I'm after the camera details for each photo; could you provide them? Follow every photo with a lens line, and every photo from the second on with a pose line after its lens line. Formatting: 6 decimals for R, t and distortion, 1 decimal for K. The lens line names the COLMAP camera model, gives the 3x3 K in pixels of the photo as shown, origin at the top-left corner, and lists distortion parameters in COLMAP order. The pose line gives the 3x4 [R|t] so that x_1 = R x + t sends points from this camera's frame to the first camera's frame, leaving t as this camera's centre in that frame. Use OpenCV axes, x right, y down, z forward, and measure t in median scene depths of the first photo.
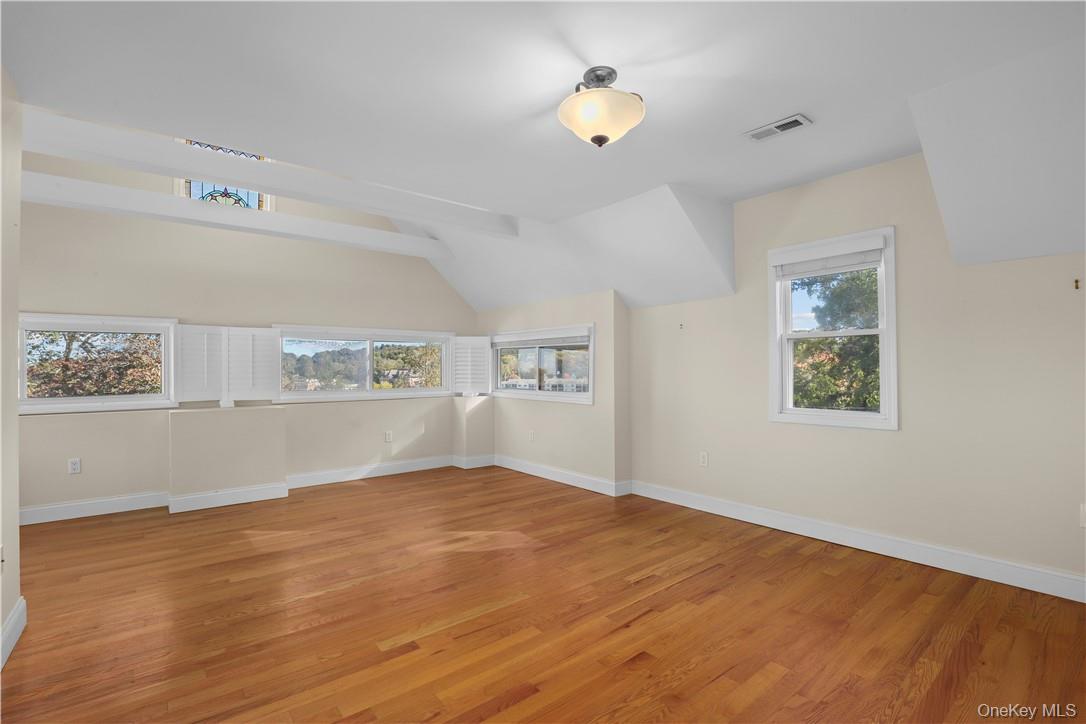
lens RADIAL K [[500.1, 0, 543.0], [0, 500.1, 362.0], [0, 0, 1]] dist [-0.023462, 0.000293]
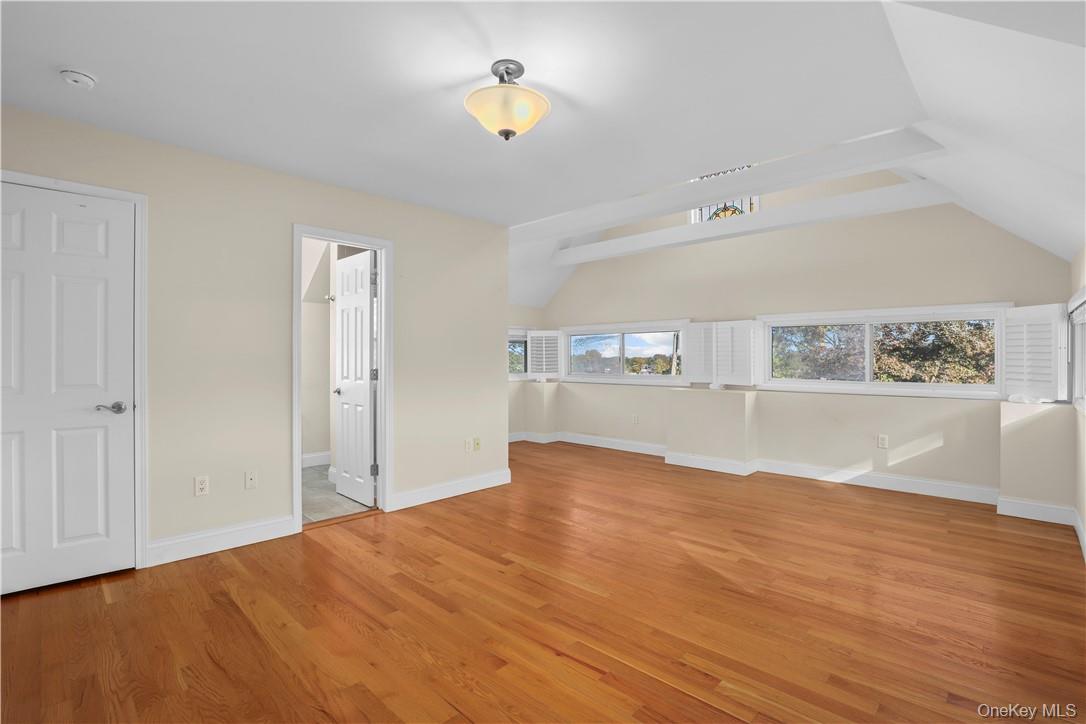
lens RADIAL K [[507.2, 0, 541.6], [0, 507.2, 356.2], [0, 0, 1]] dist [-0.032015, 0.000087]
pose [[0.118785, 0.001452, -0.992919, 0.538923], [0.011497, 0.999930, 0.002837, 0.003430], [0.992853, -0.011753, 0.118760, 0.452584]]
